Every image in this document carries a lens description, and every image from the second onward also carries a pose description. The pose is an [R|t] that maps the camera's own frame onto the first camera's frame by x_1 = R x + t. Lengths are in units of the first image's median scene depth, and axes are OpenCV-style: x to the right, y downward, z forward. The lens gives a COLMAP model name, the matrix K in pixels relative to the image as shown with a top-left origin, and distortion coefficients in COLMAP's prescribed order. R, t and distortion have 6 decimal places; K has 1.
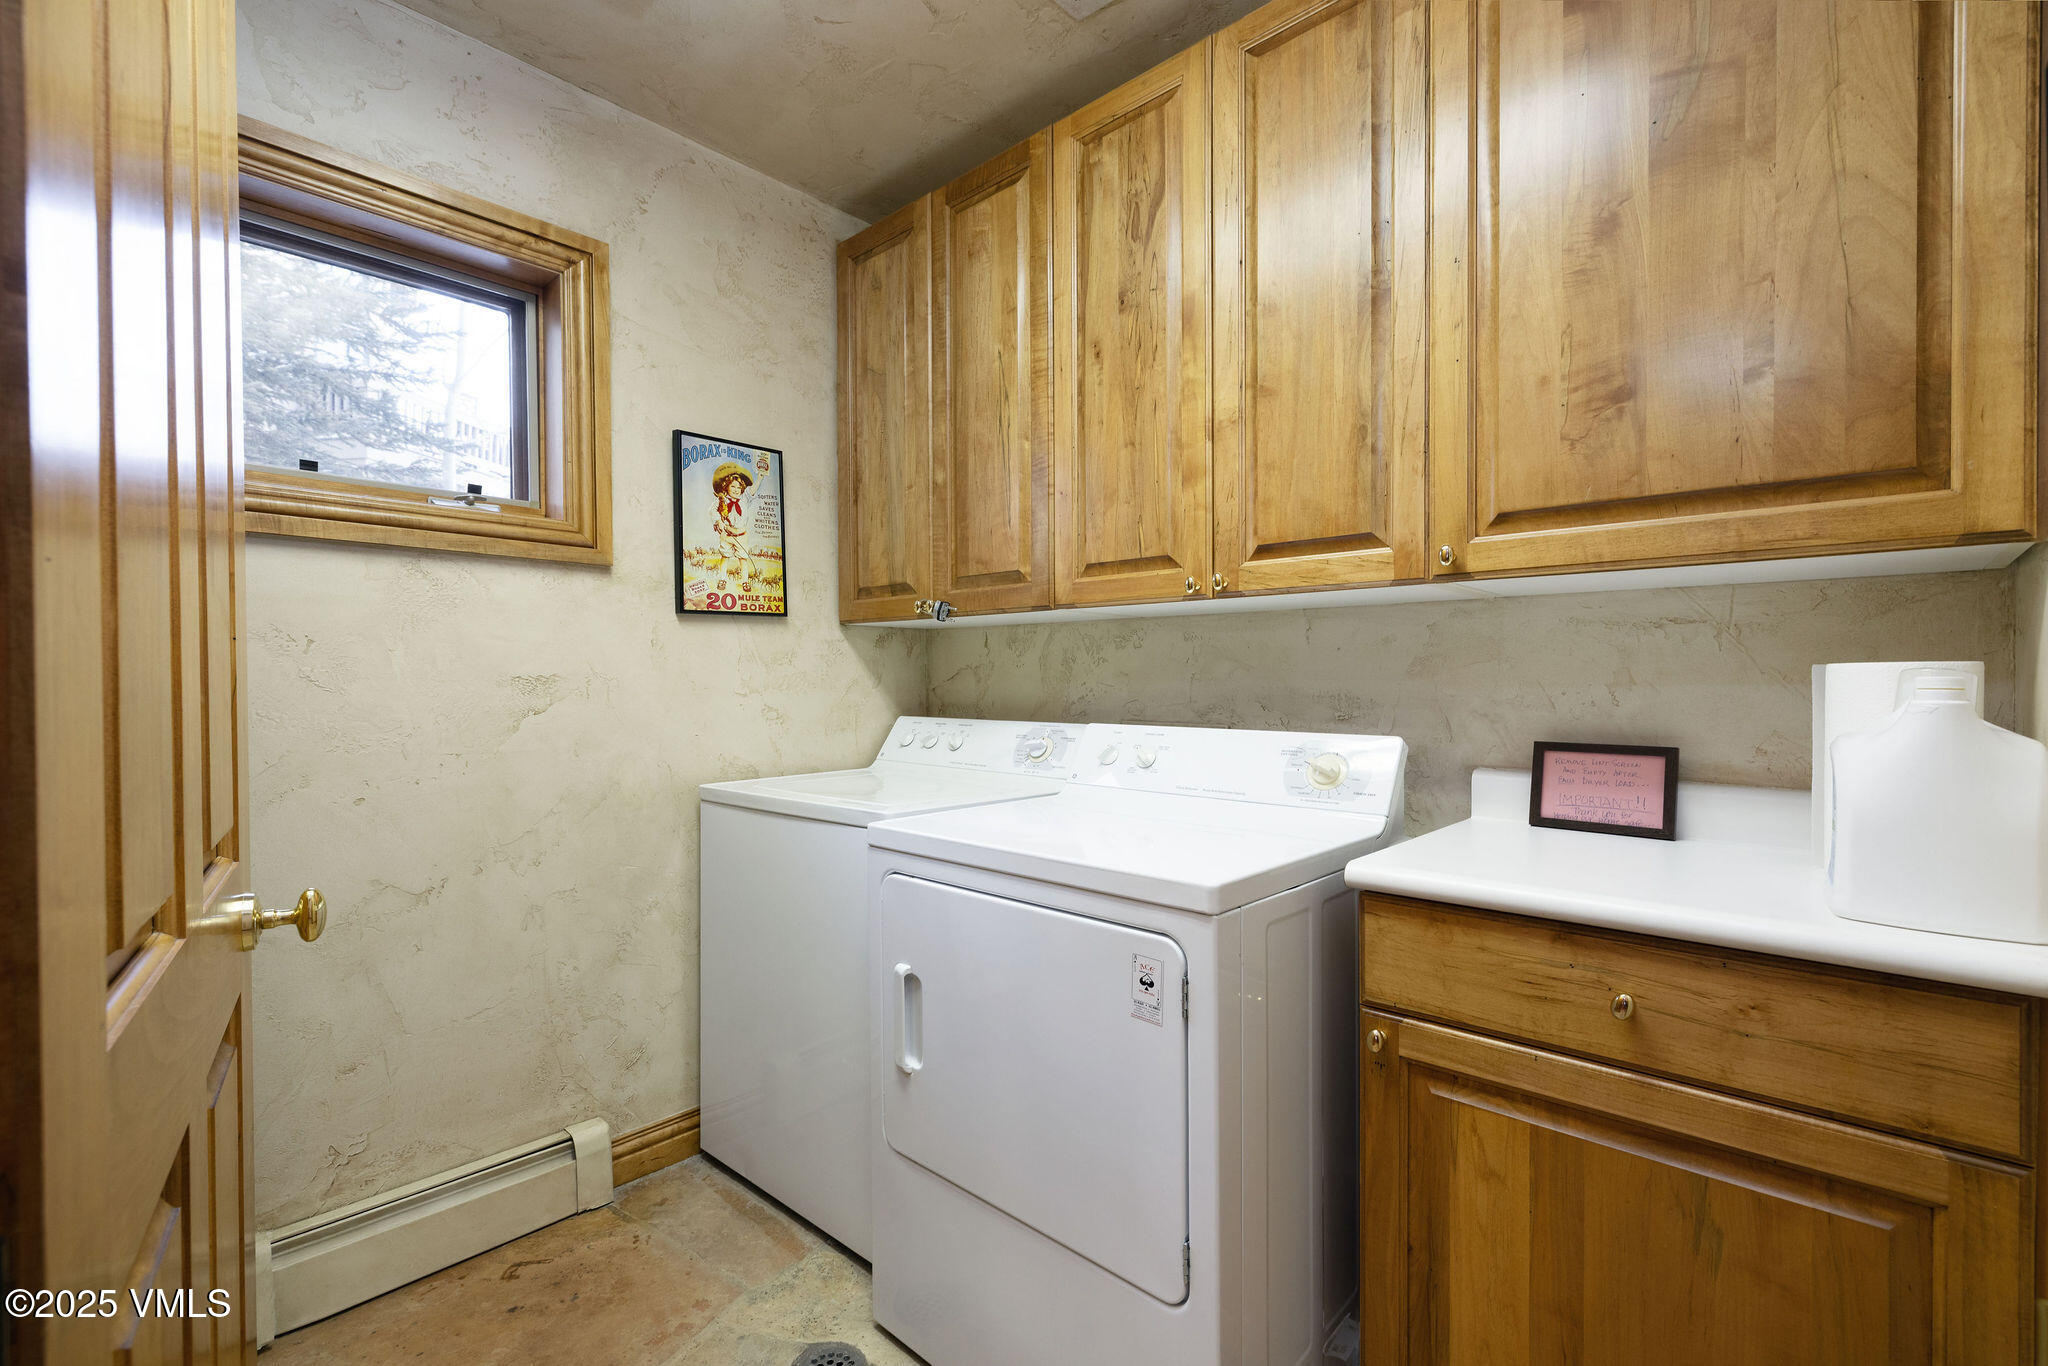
lens RADIAL K [[887.9, 0, 1024.6], [0, 887.9, 683.6], [0, 0, 1]] dist [0.002282, 0.000285]
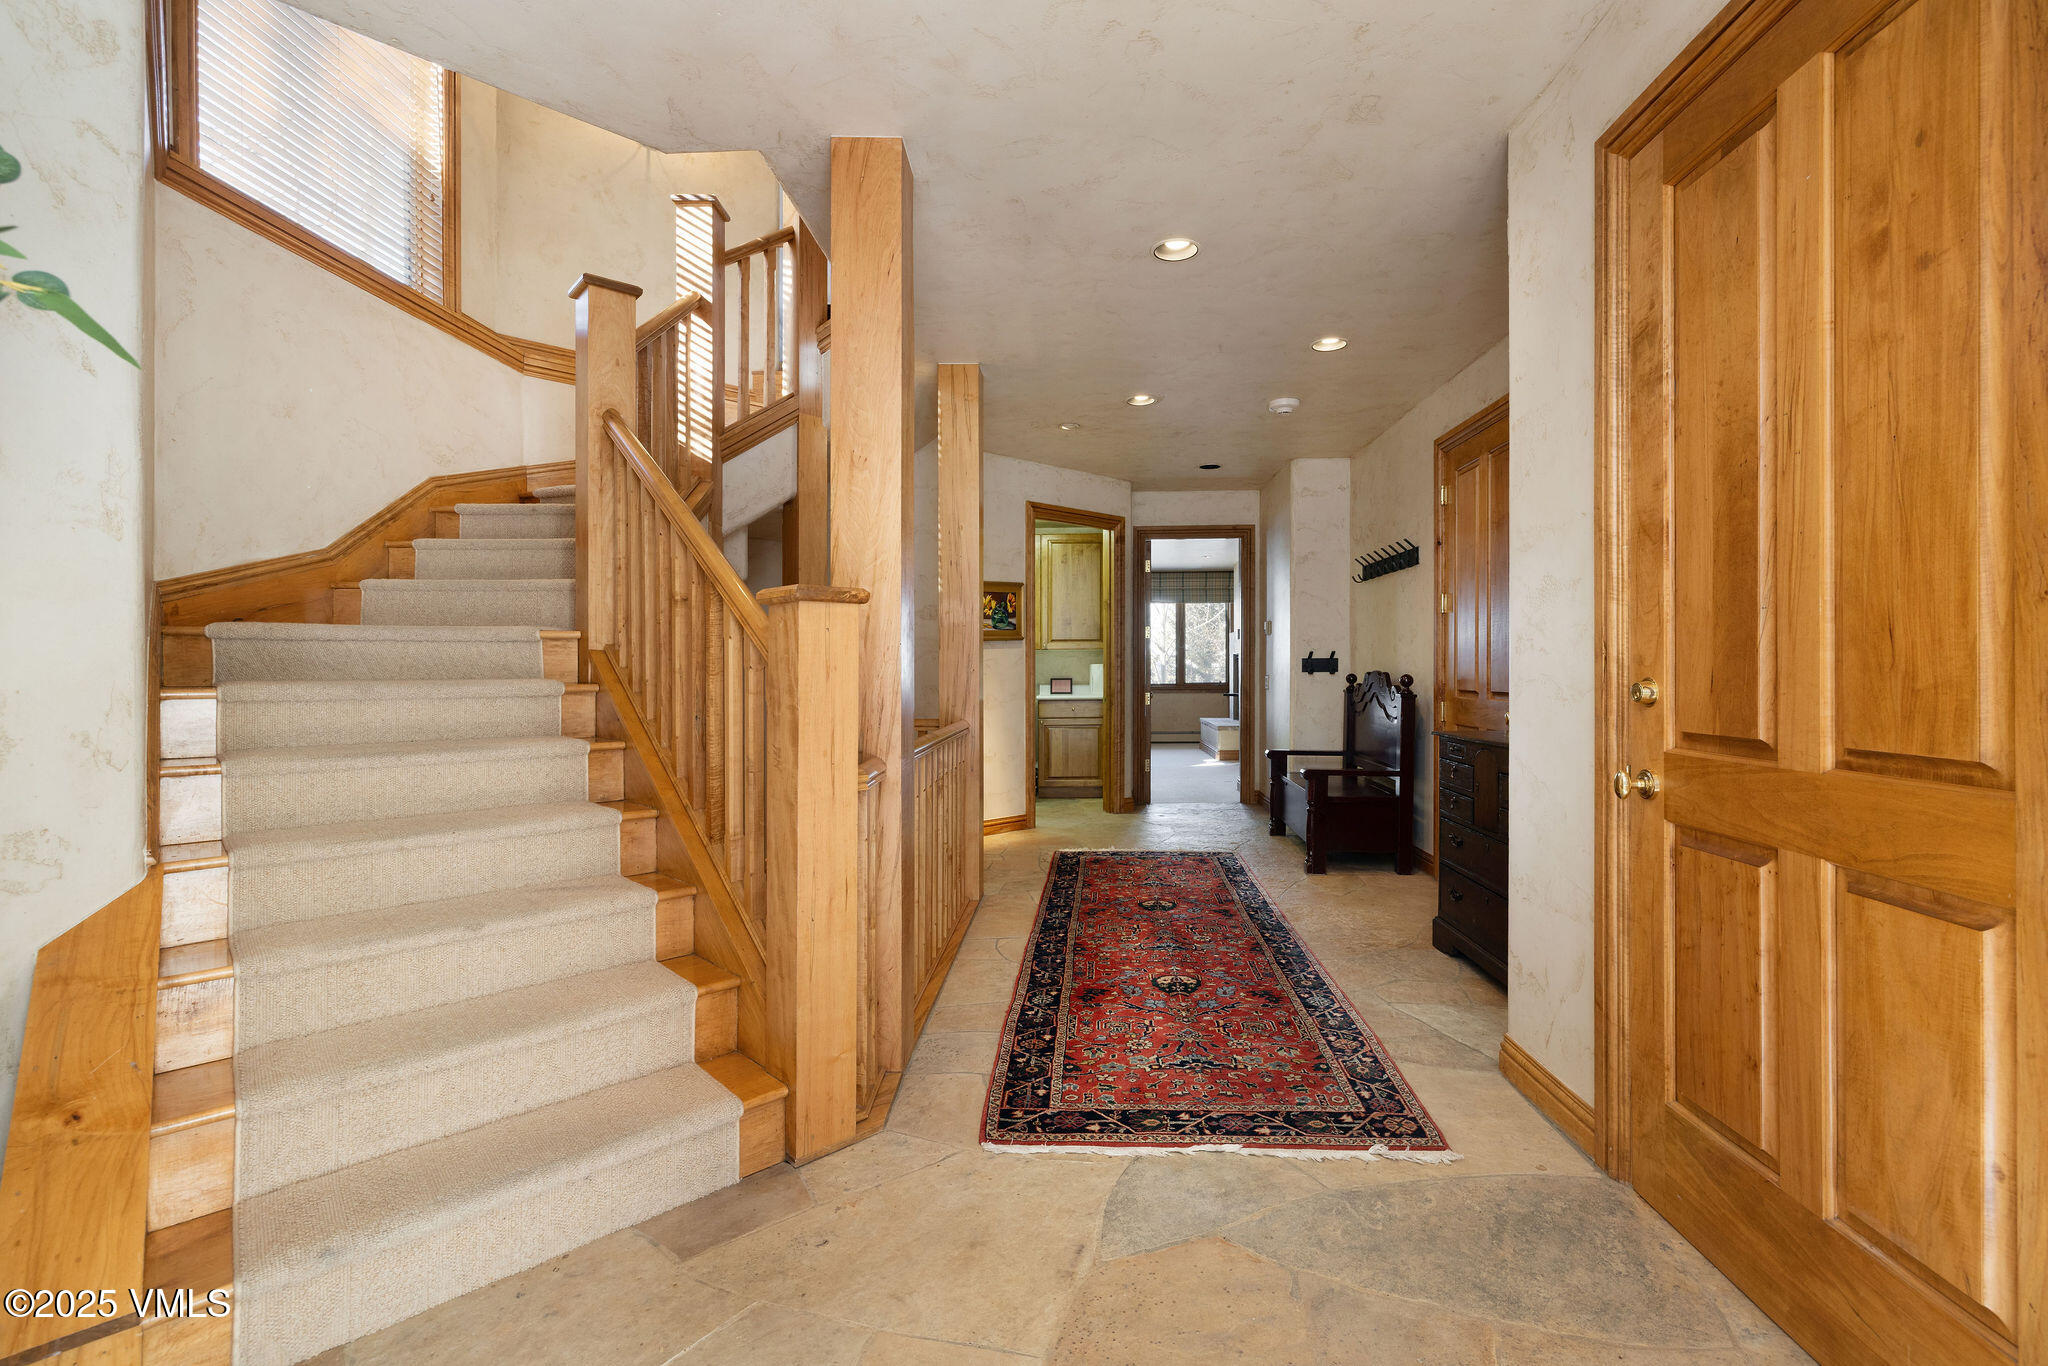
lens RADIAL K [[887.9, 0, 1027.3], [0, 887.9, 678.3], [0, 0, 1]] dist [0.002282, 0.000285]
pose [[0.784213, -0.001123, 0.620491, -3.851132], [0.007107, 0.999949, -0.007172, 0.138161], [-0.620451, 0.010034, 0.784181, -4.178817]]
